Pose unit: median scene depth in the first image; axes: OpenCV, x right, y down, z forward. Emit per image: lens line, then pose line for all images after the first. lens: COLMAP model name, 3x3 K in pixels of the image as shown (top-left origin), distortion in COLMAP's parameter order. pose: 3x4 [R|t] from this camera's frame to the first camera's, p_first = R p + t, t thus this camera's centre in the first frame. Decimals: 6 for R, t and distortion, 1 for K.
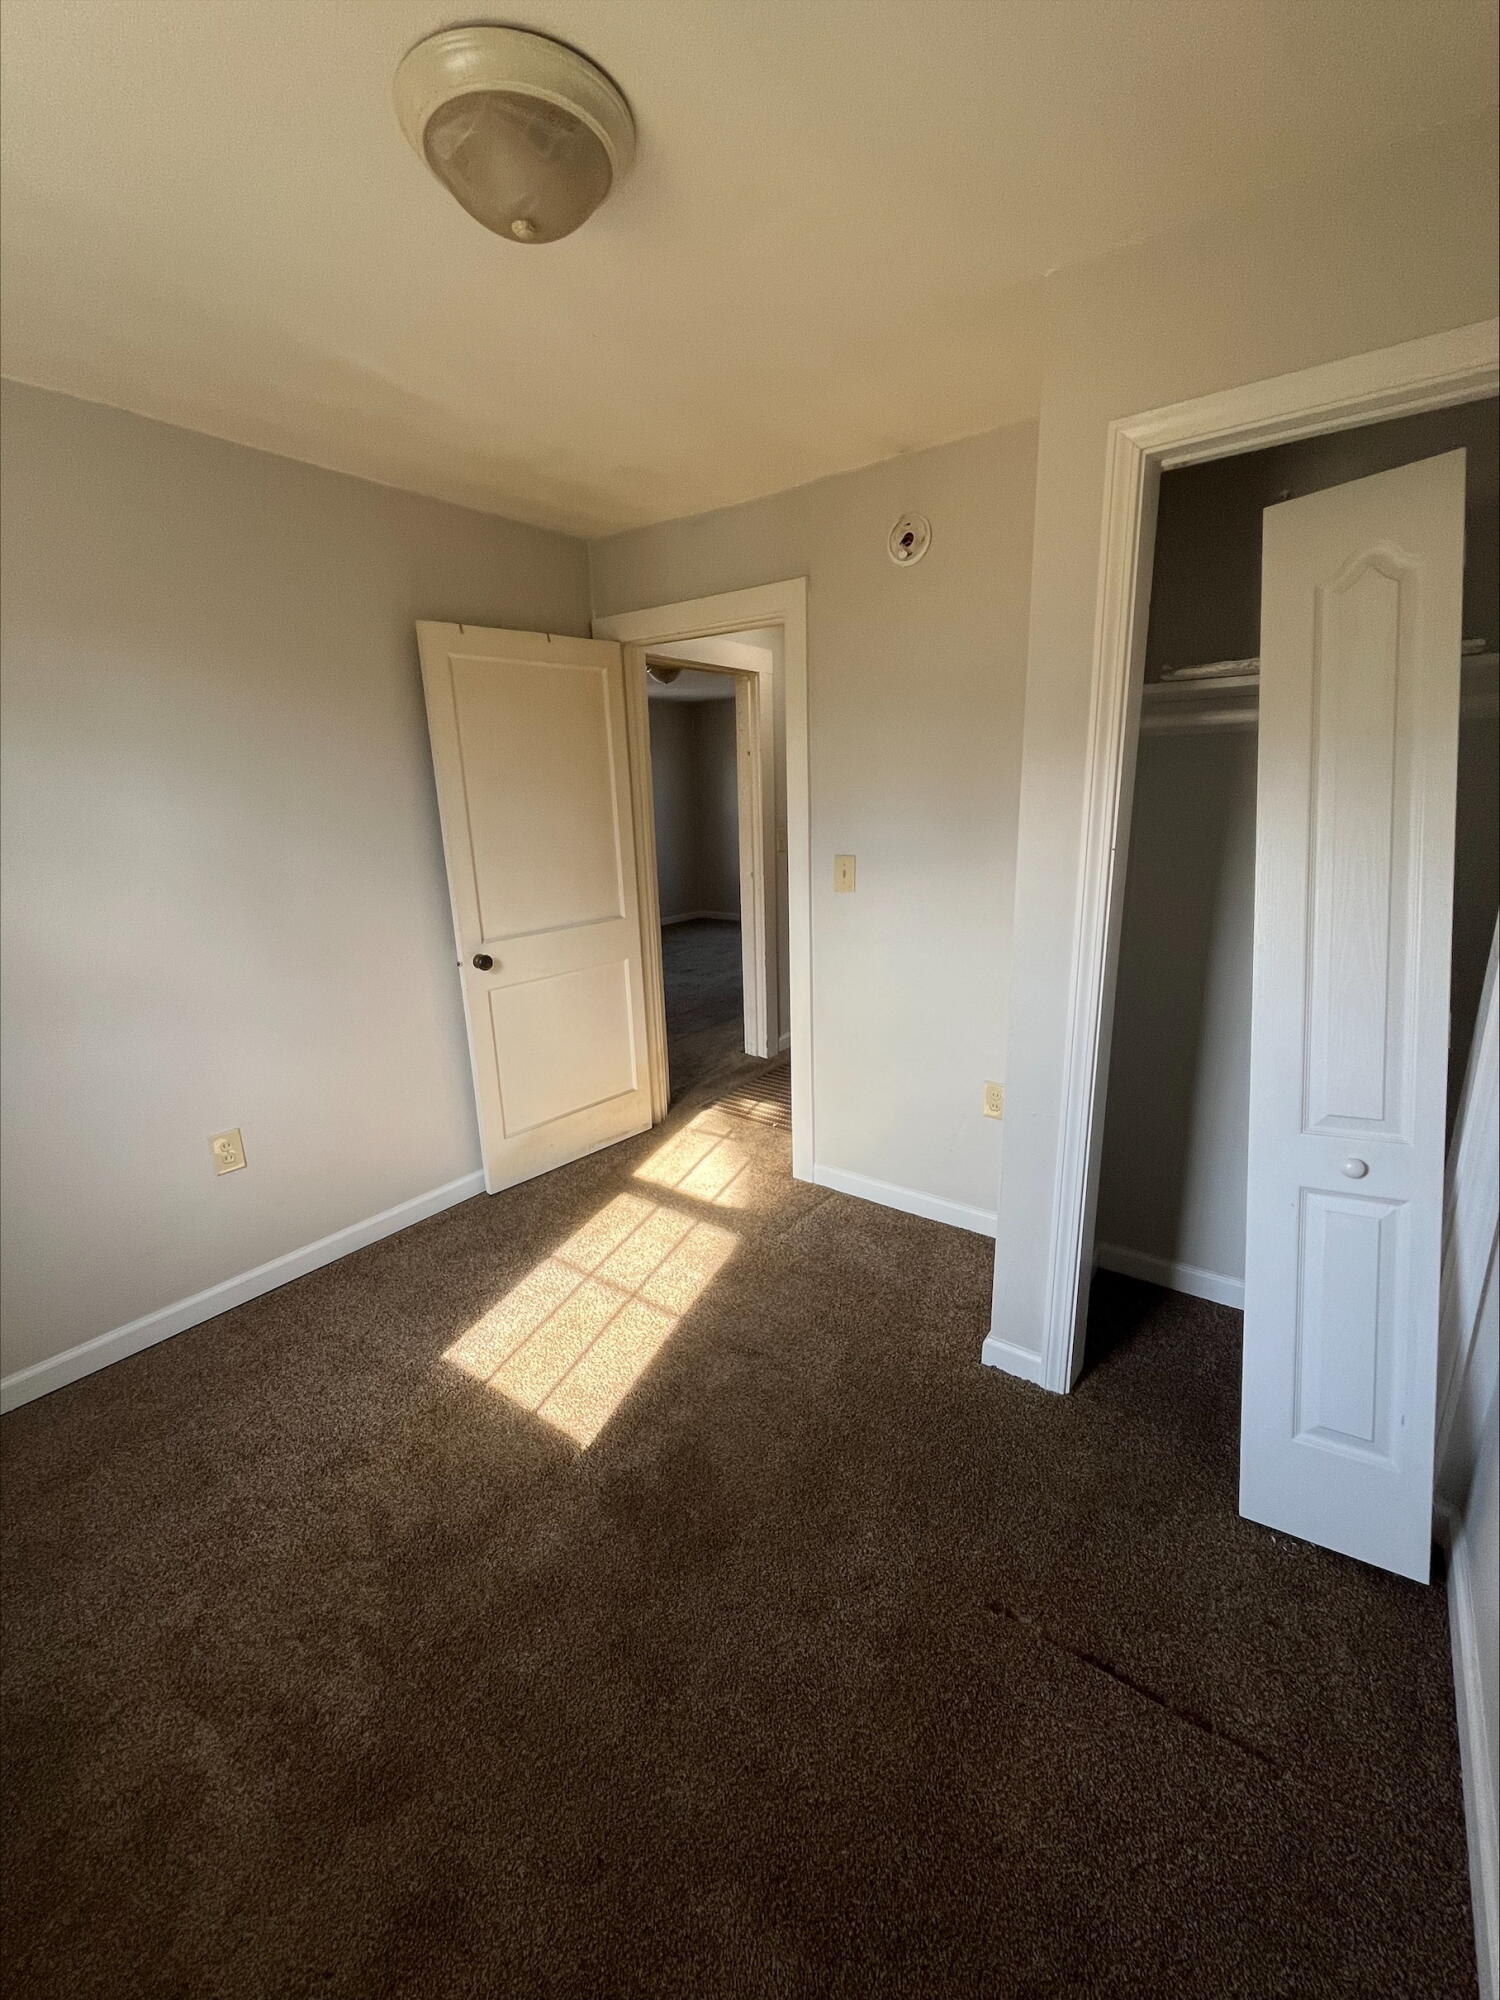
lens RADIAL K [[793.5, 0, 788.4], [0, 793.5, 1010.3], [0, 0, 1]] dist [-0.000115, -0.000025]
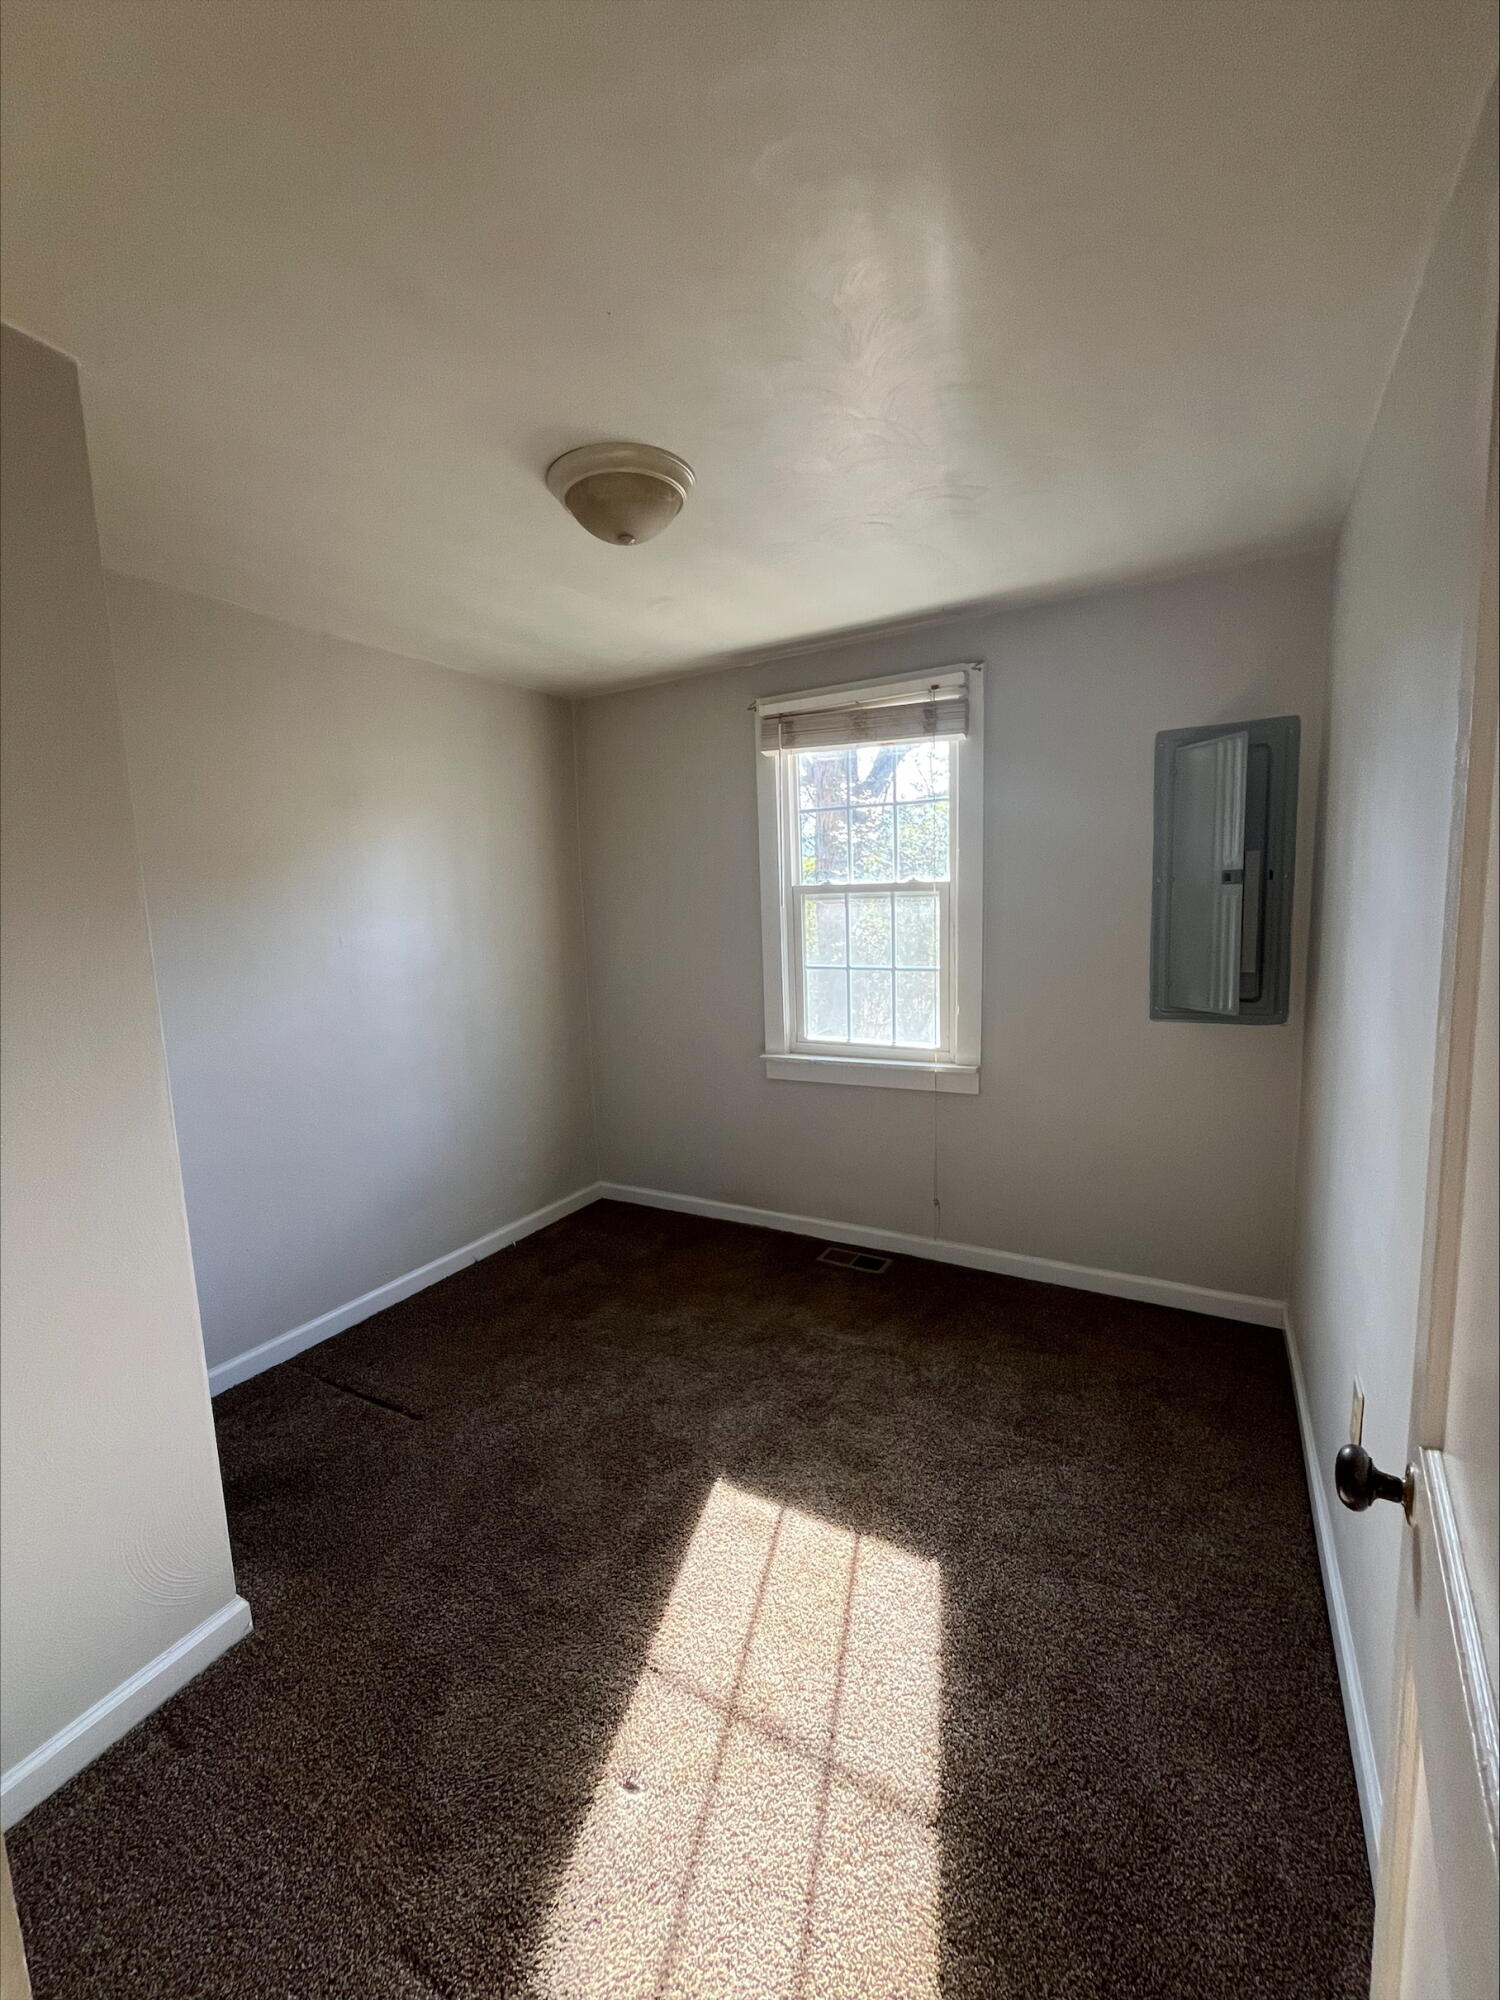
lens RADIAL K [[812.9, 0, 750.3], [0, 812.9, 999.5], [0, 0, 1]] dist [-0.002178, -0.000059]
pose [[-0.995051, 0.066049, -0.074240, -0.221618], [0.031819, 0.919568, 0.391640, -0.414717], [0.094136, 0.387339, -0.917119, 1.505496]]
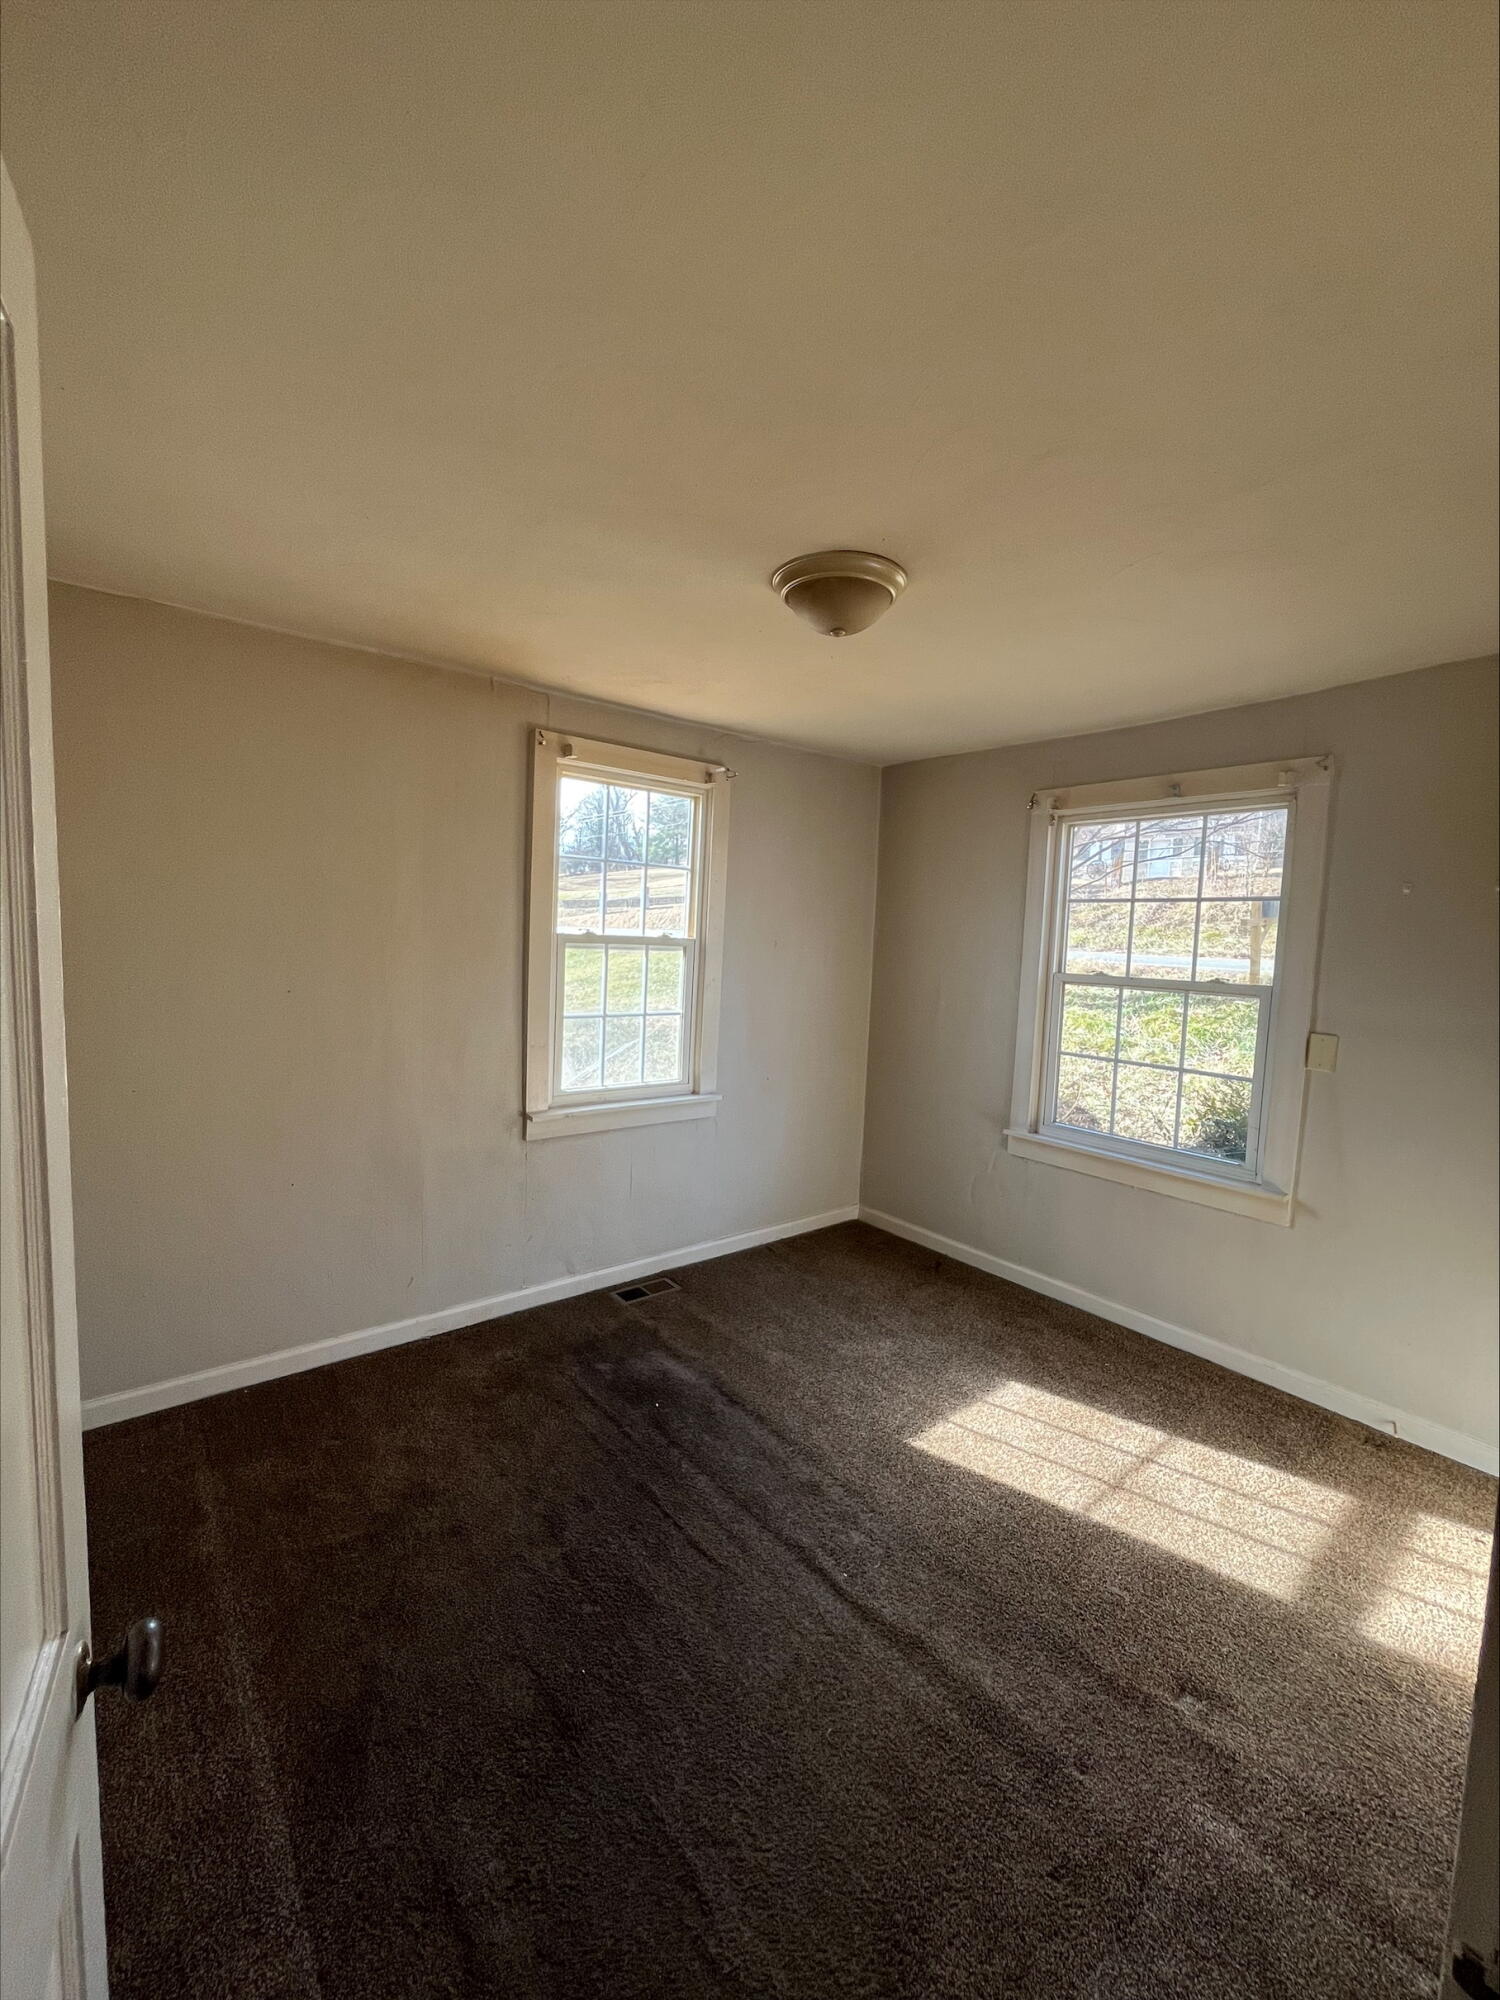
lens RADIAL K [[812.9, 0, 750.3], [0, 812.9, 999.5], [0, 0, 1]] dist [-0.002178, -0.000059]
pose [[-0.267706, 0.090066, -0.959282, 0.868347], [-0.284597, 0.943805, 0.168035, -0.237462], [0.920510, 0.317993, -0.227030, 0.714093]]
